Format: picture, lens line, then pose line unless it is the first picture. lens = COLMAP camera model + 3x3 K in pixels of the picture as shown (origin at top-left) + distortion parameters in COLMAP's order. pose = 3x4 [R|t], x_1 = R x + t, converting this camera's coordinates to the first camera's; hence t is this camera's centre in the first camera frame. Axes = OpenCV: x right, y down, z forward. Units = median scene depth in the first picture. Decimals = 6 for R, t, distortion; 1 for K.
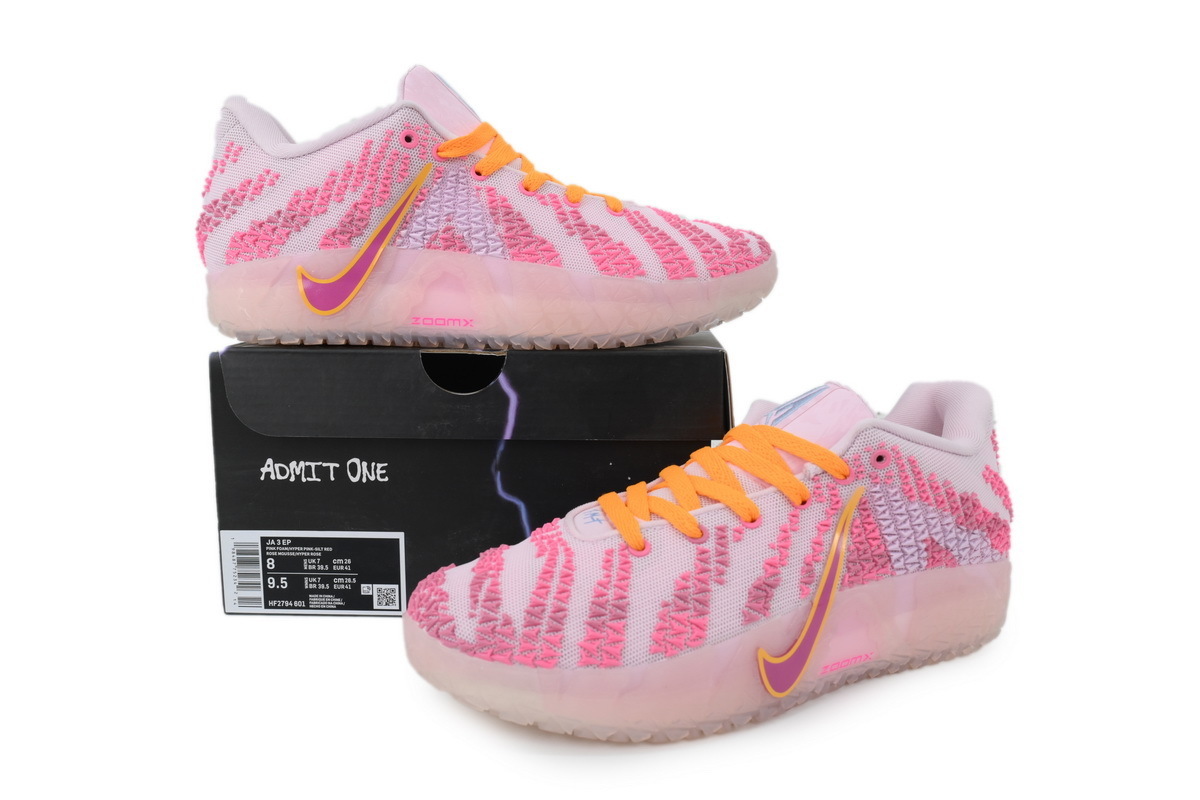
lens RADIAL K [[1032.9, 0, 600.0], [0, 1032.9, 400.0], [0, 0, 1]] dist [0.002233, 0.003771]
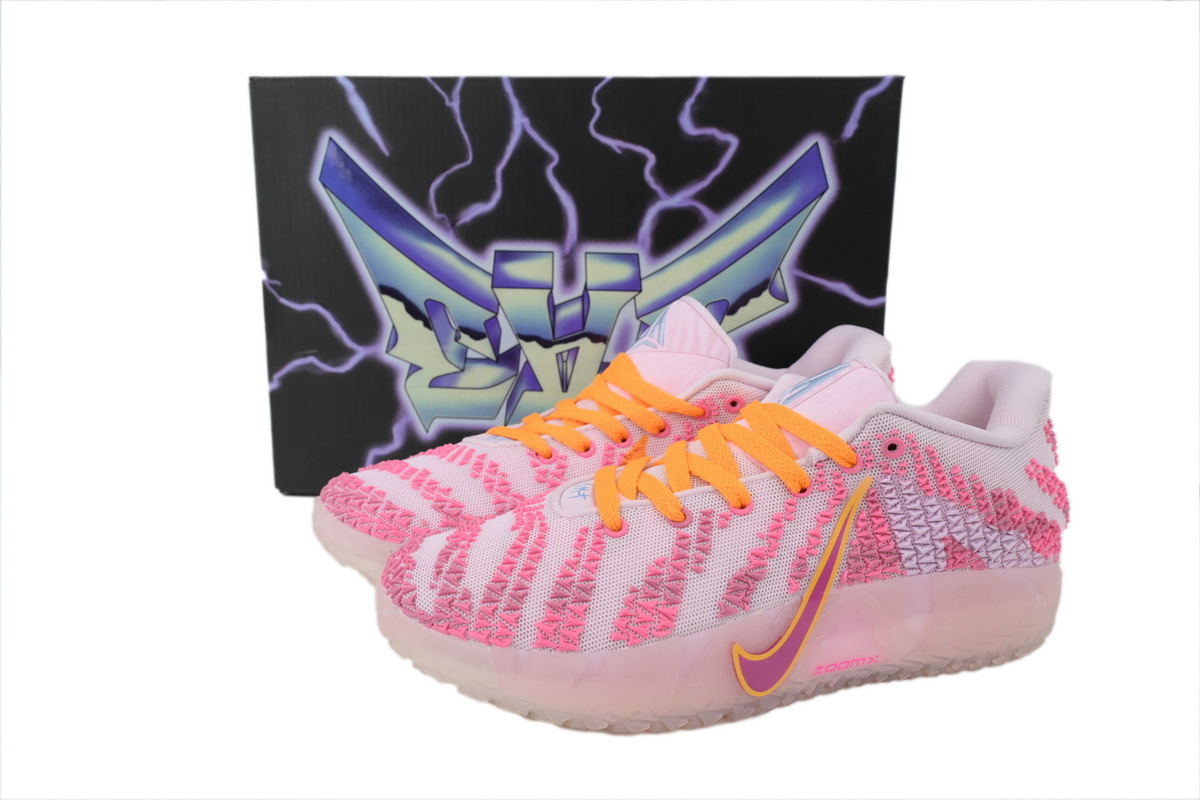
lens RADIAL K [[1032.9, 0, 600.0], [0, 1032.9, 400.0], [0, 0, 1]] dist [0.002233, 0.003771]
pose [[0.984705, 0.047135, -0.167734, 0.168250], [-0.038280, 0.997717, 0.055643, -0.025463], [0.169974, -0.048371, 0.984261, 0.064177]]
